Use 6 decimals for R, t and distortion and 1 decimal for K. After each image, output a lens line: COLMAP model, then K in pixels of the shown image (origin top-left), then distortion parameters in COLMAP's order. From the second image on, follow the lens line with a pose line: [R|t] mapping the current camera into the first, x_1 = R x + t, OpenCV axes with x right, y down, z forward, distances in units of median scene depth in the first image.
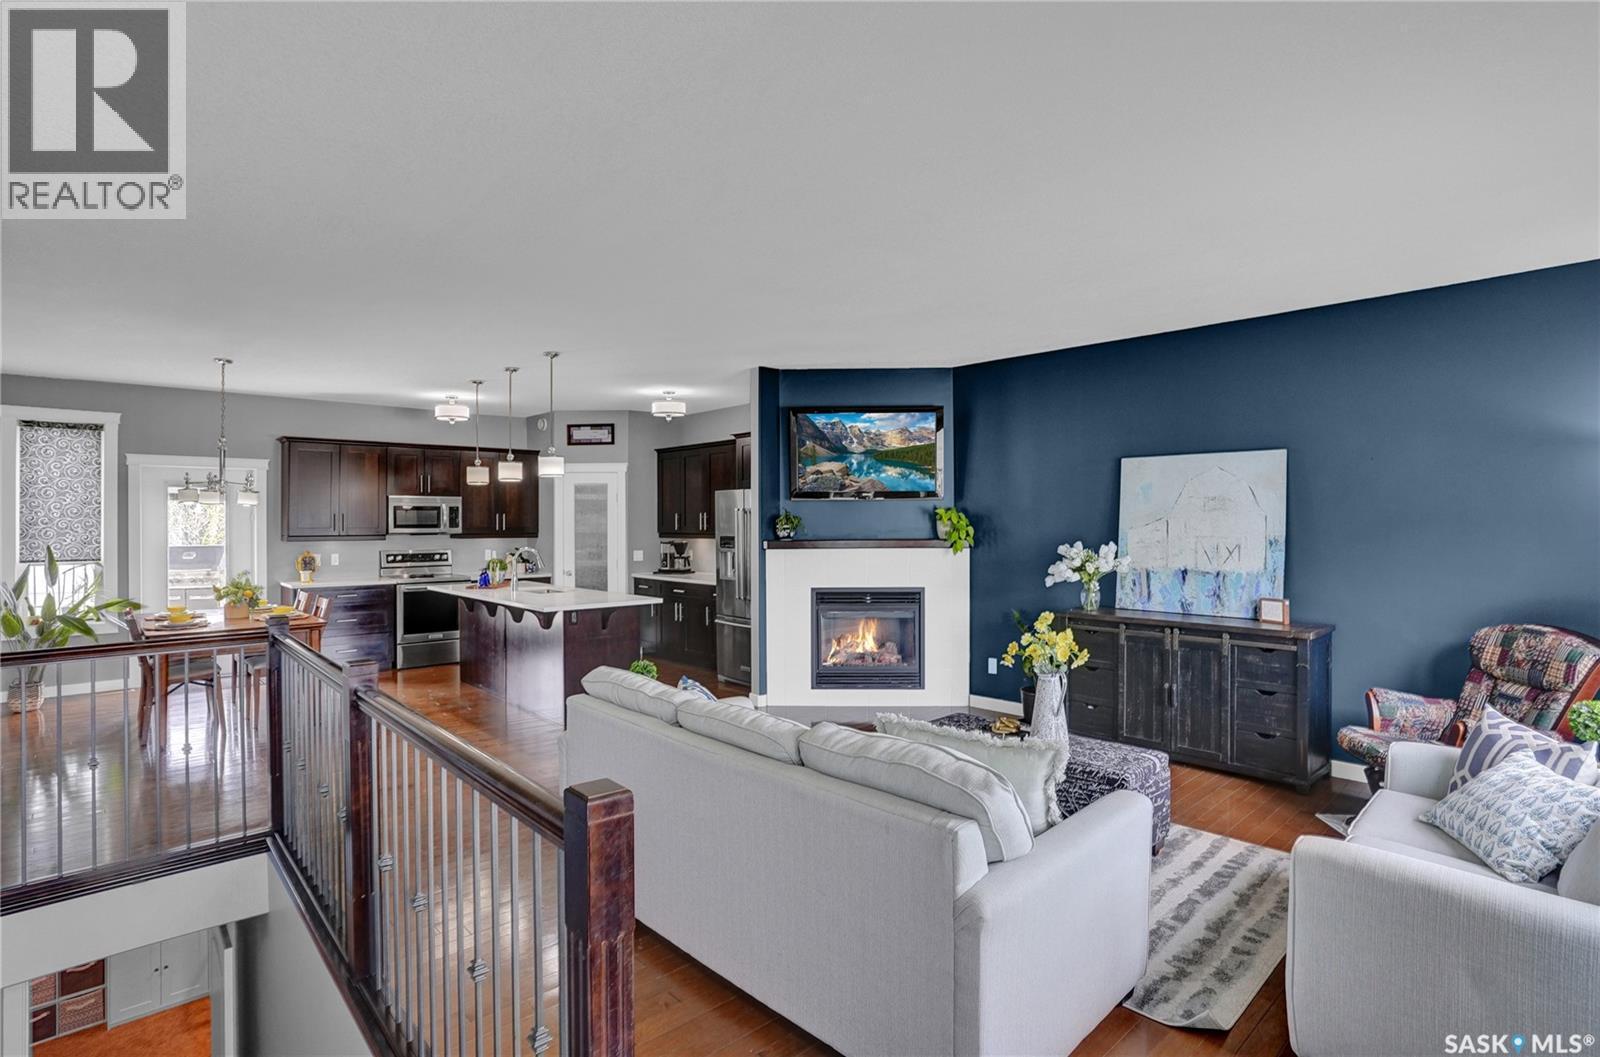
lens RADIAL K [[802.3, 0, 783.4], [0, 802.3, 517.7], [0, 0, 1]] dist [-0.051859, 0.017328]
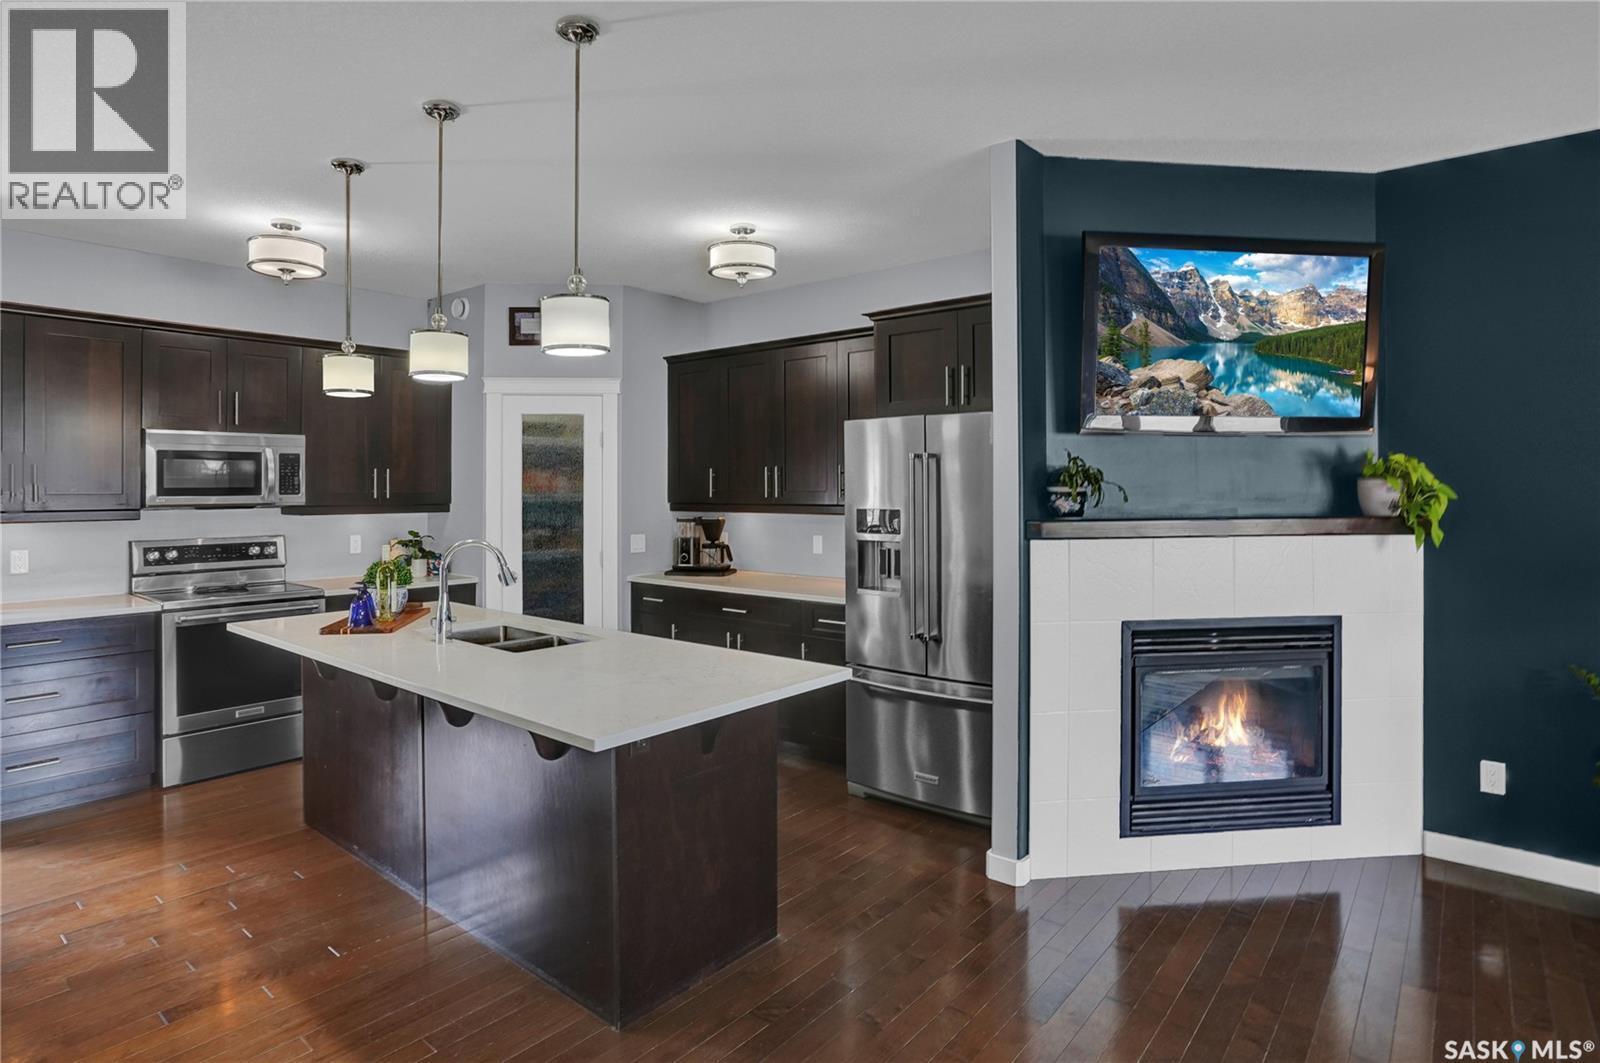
lens RADIAL K [[870.1, 0, 799.7], [0, 870.1, 487.7], [0, 0, 1]] dist [-0.044547, 0.011885]
pose [[0.988180, 0.000379, 0.153296, -0.240250], [-0.001958, 0.999947, 0.010153, 0.002695], [-0.153284, -0.010333, 0.988128, 0.557780]]
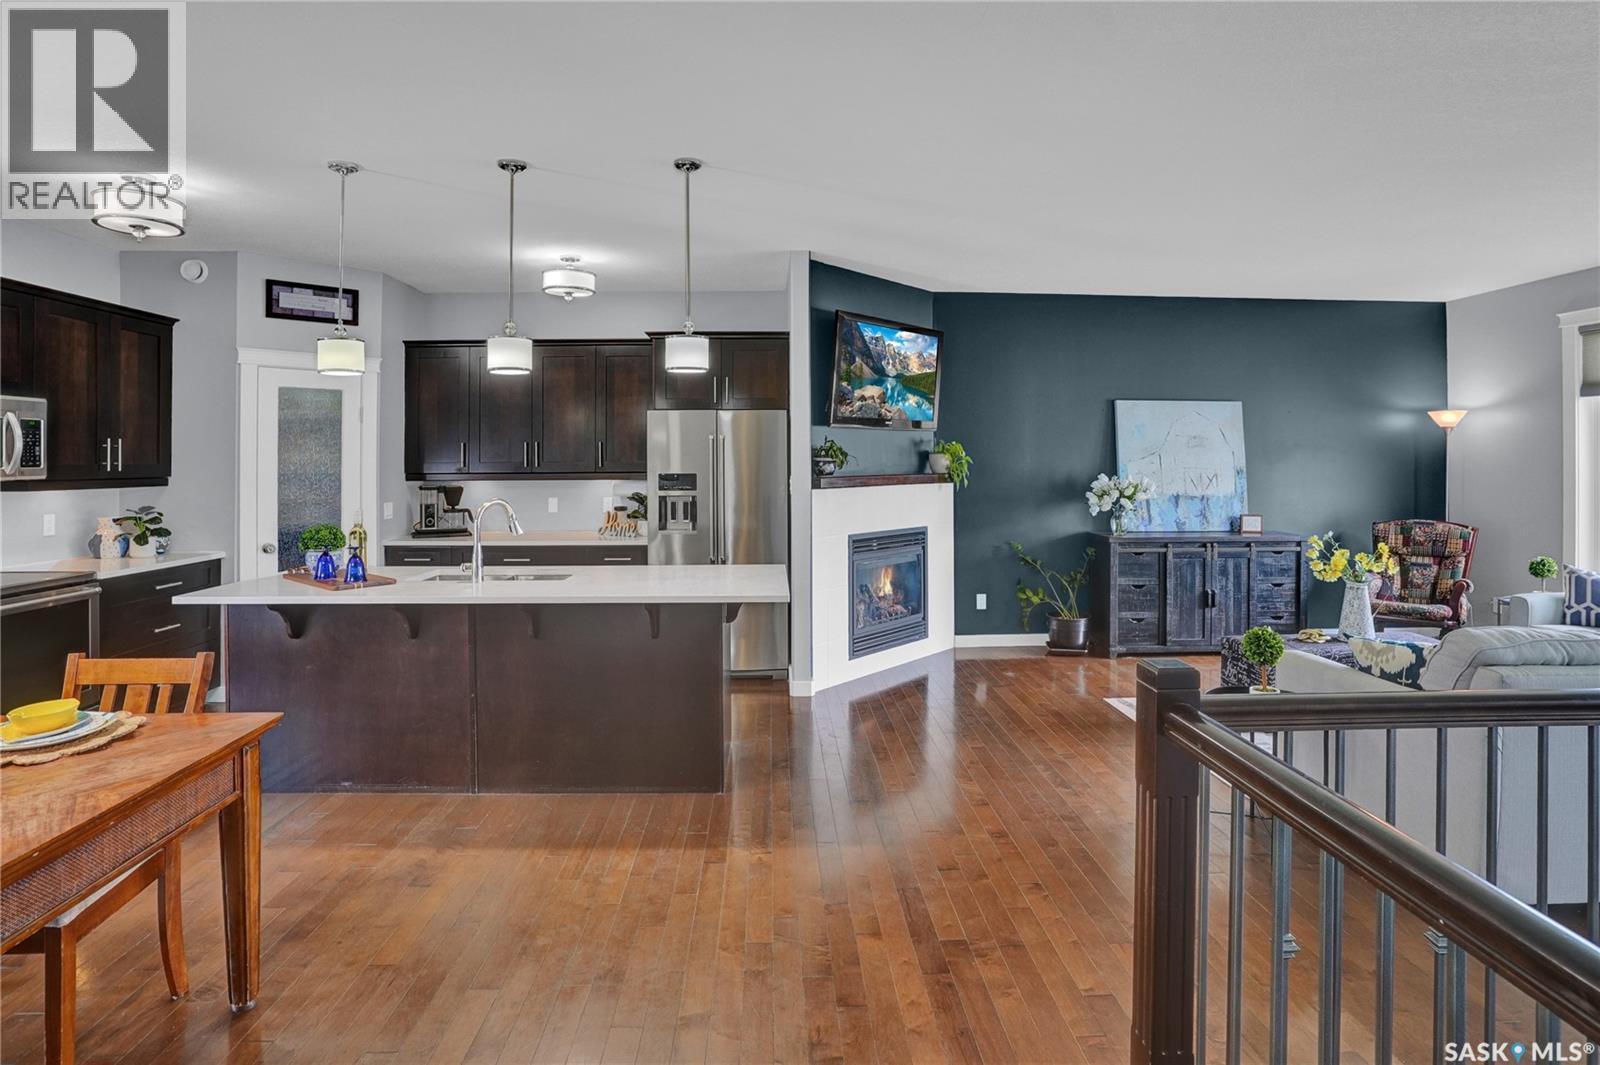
lens RADIAL K [[821.5, 0, 802.3], [0, 821.5, 451.4], [0, 0, 1]] dist [-0.046650, 0.014099]
pose [[0.639200, 0.006121, 0.769016, -0.676283], [-0.004724, 0.999981, -0.004033, 0.004622], [-0.769026, -0.001054, 0.639217, 0.528434]]
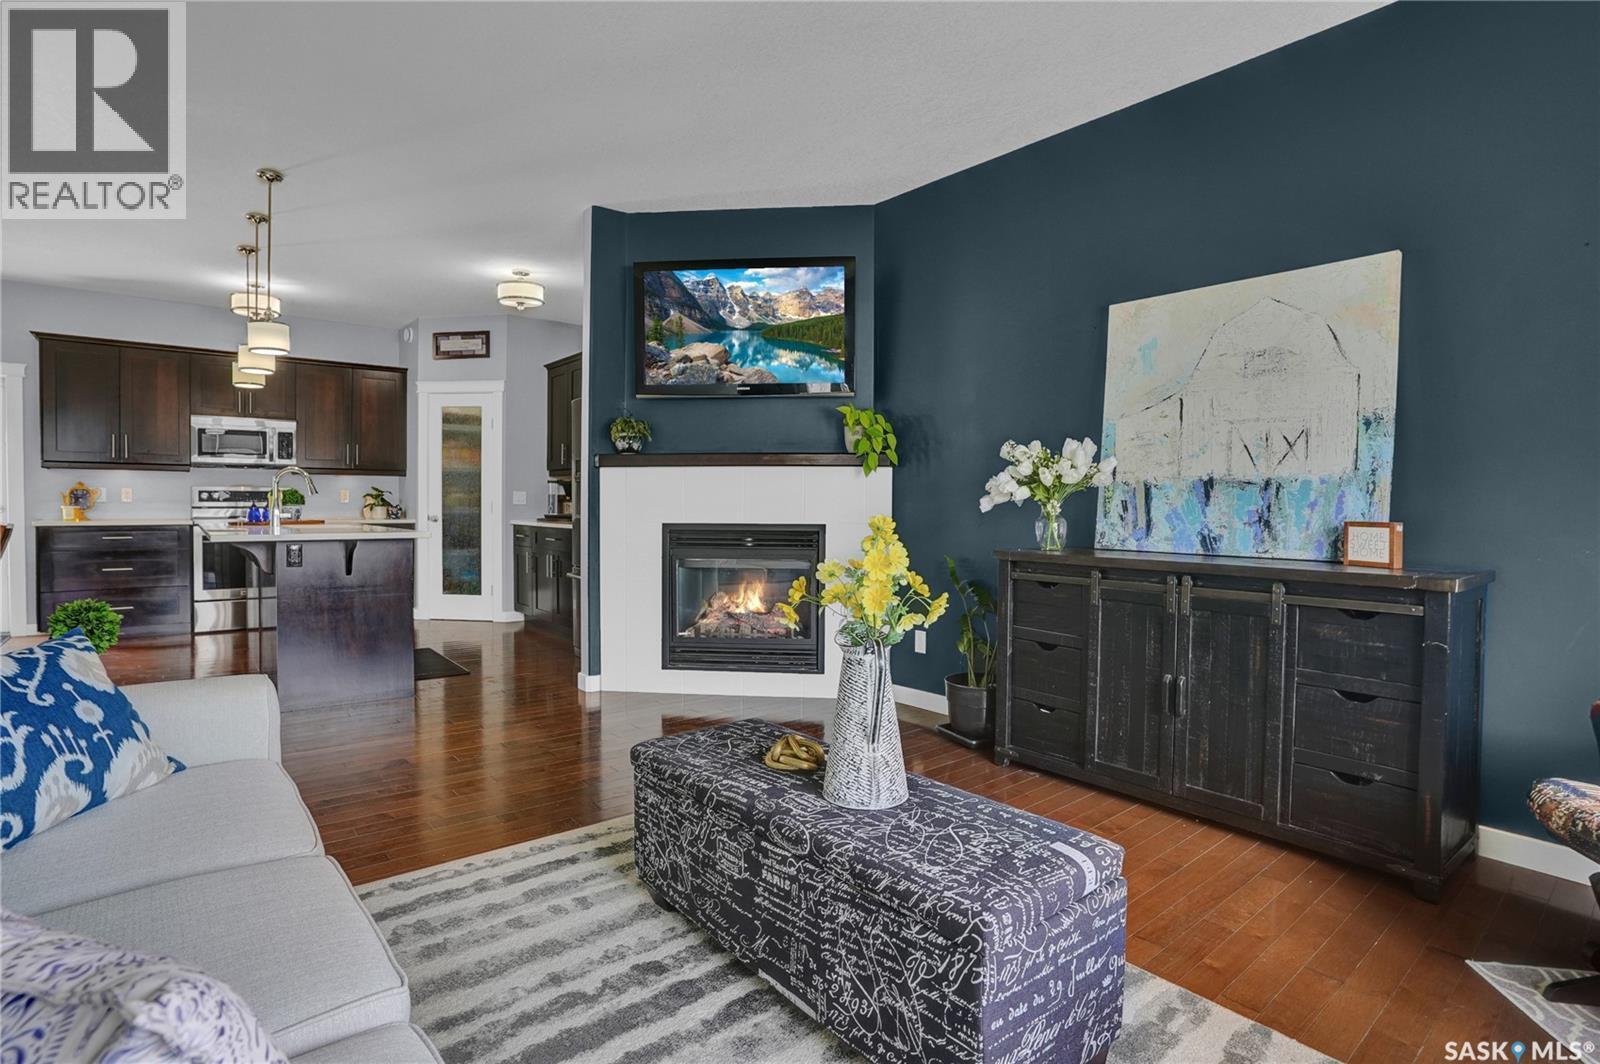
lens RADIAL K [[802.6, 0, 792.2], [0, 802.6, 519.7], [0, 0, 1]] dist [-0.042175, 0.008998]
pose [[0.998659, 0.011376, -0.050498, 0.188171], [-0.010103, 0.999627, 0.025391, 0.067964], [0.050768, -0.024846, 0.998401, 0.328496]]
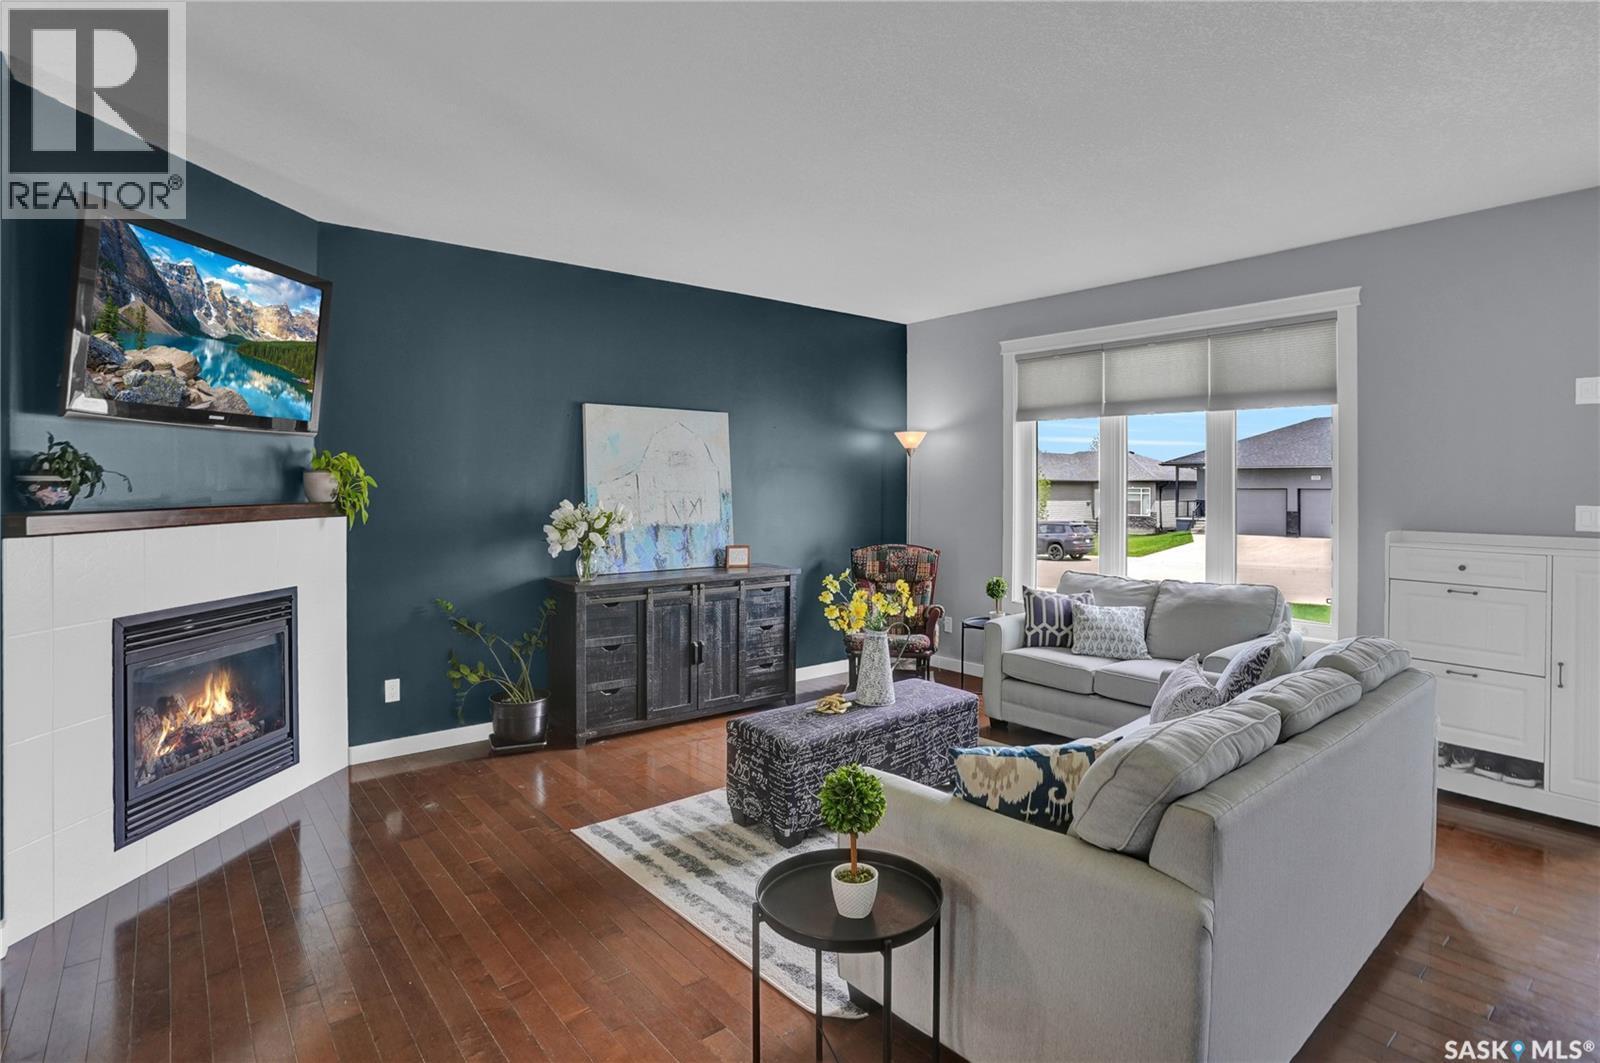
lens RADIAL K [[821.5, 0, 803.0], [0, 821.5, 479.5], [0, 0, 1]] dist [-0.046650, 0.014099]
pose [[0.051713, 0.002804, 0.998658, -0.406005], [-0.006764, 0.999974, -0.002457, 0.007829], [-0.998639, -0.006628, 0.051730, 0.630202]]
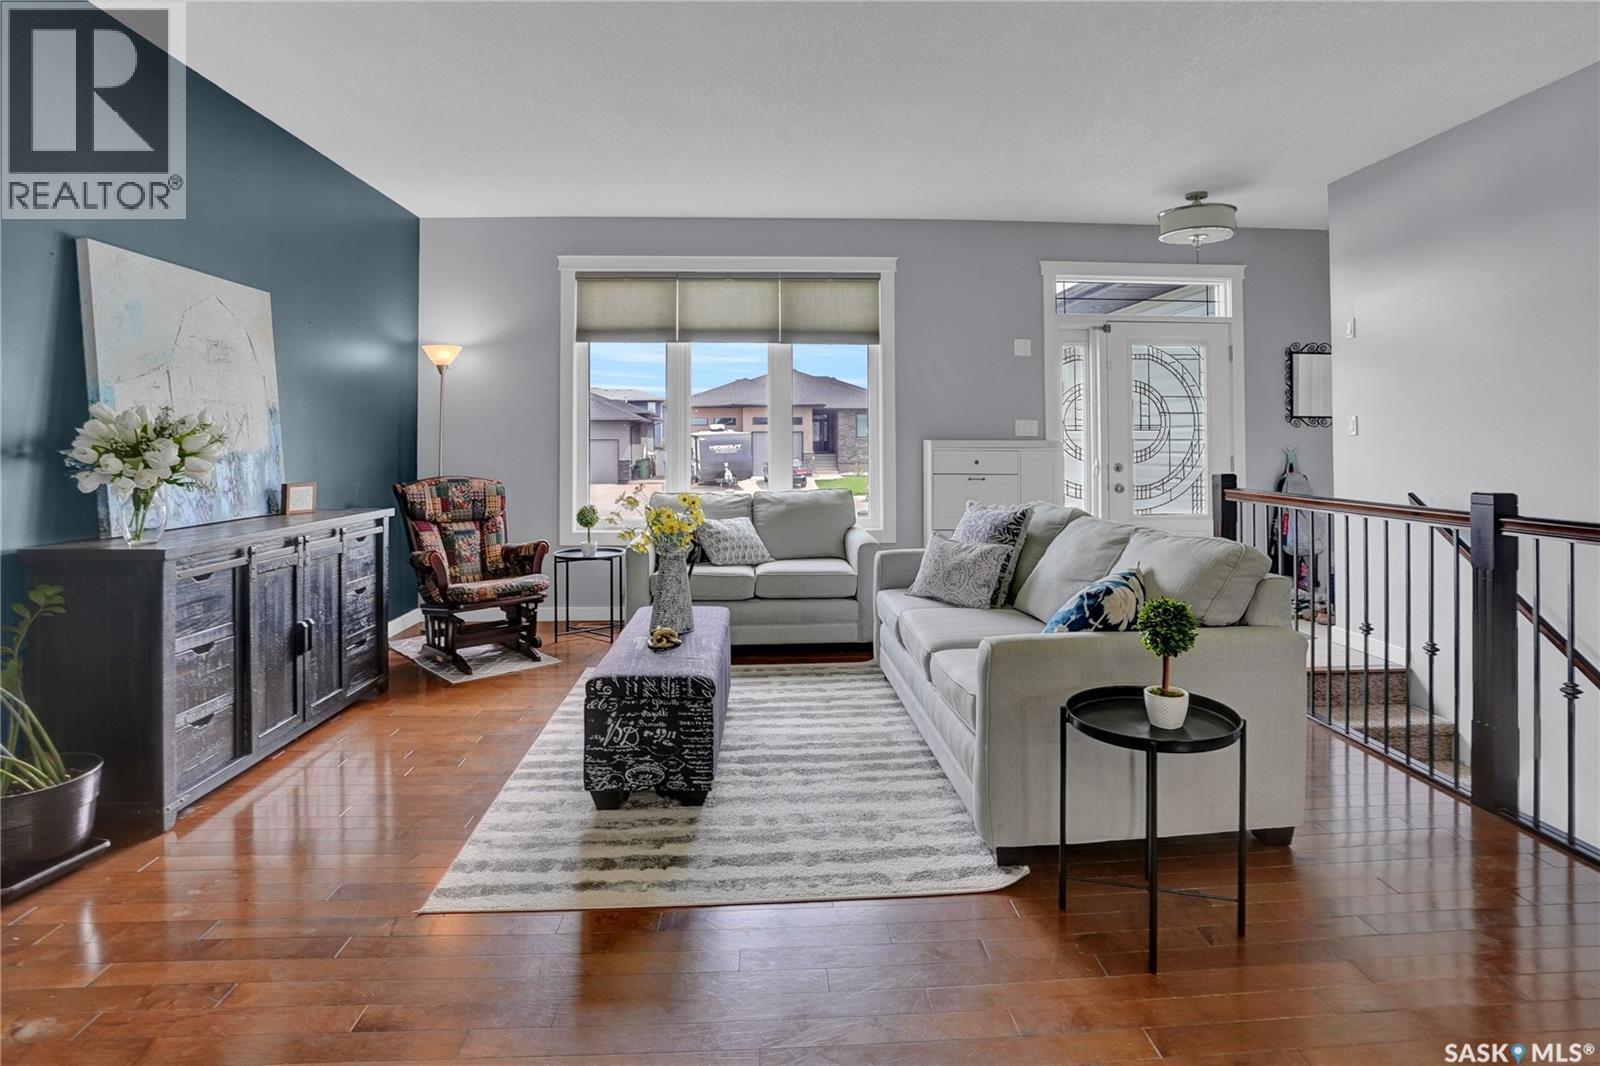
lens RADIAL K [[828.8, 0, 775.5], [0, 828.8, 438.3], [0, 0, 1]] dist [-0.016453, 0.001006]
pose [[-0.758051, 0.002012, 0.652192, -0.208404], [-0.000388, 0.999994, -0.003536, 0.045237], [-0.652195, -0.002933, -0.758046, 0.979123]]
